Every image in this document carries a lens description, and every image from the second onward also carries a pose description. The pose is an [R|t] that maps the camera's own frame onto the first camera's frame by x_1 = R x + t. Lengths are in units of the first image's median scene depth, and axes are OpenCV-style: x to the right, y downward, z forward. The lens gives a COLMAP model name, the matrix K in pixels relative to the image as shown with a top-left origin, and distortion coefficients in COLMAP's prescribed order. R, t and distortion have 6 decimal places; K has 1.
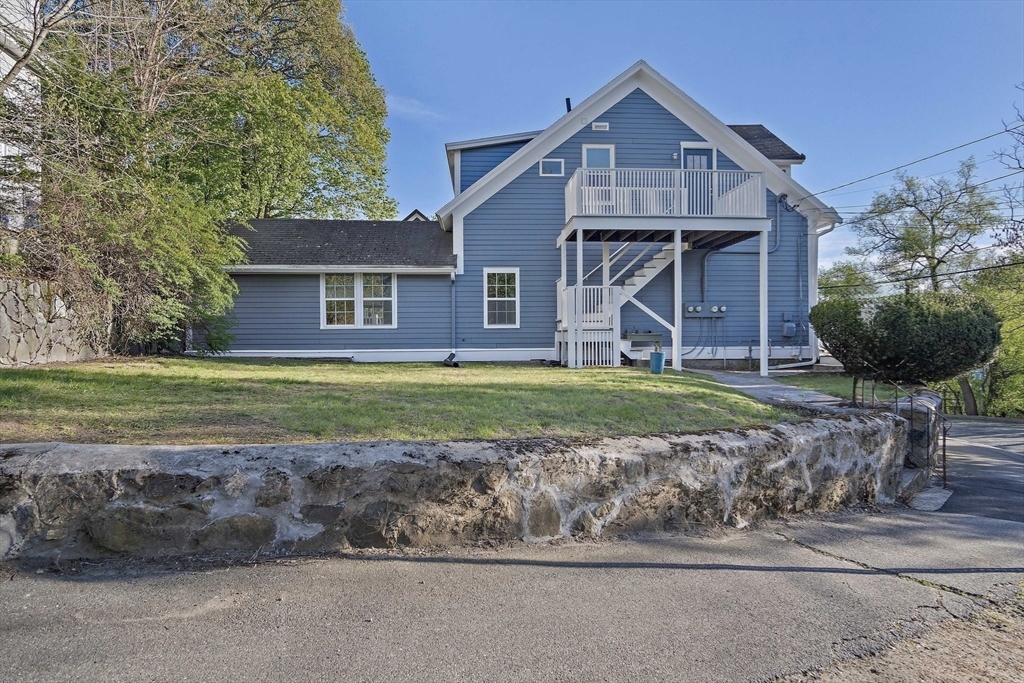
lens RADIAL K [[491.9, 0, 512.0], [0, 491.9, 342.2], [0, 0, 1]] dist [-0.017534, -0.000271]
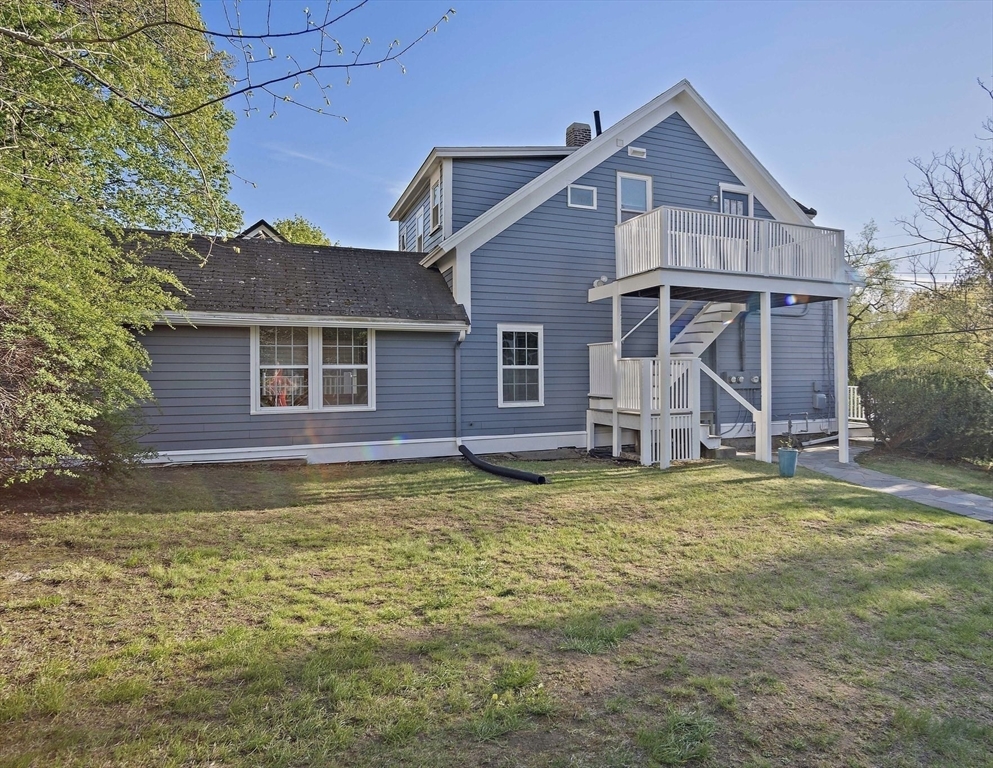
lens RADIAL K [[547.5, 0, 495.7], [0, 547.5, 362.4], [0, 0, 1]] dist [-0.026283, -0.000640]
pose [[0.946124, 0.002361, 0.323797, -0.322655], [0.005532, 0.999710, -0.023453, -0.075890], [-0.323758, 0.023981, 0.945836, 0.236636]]
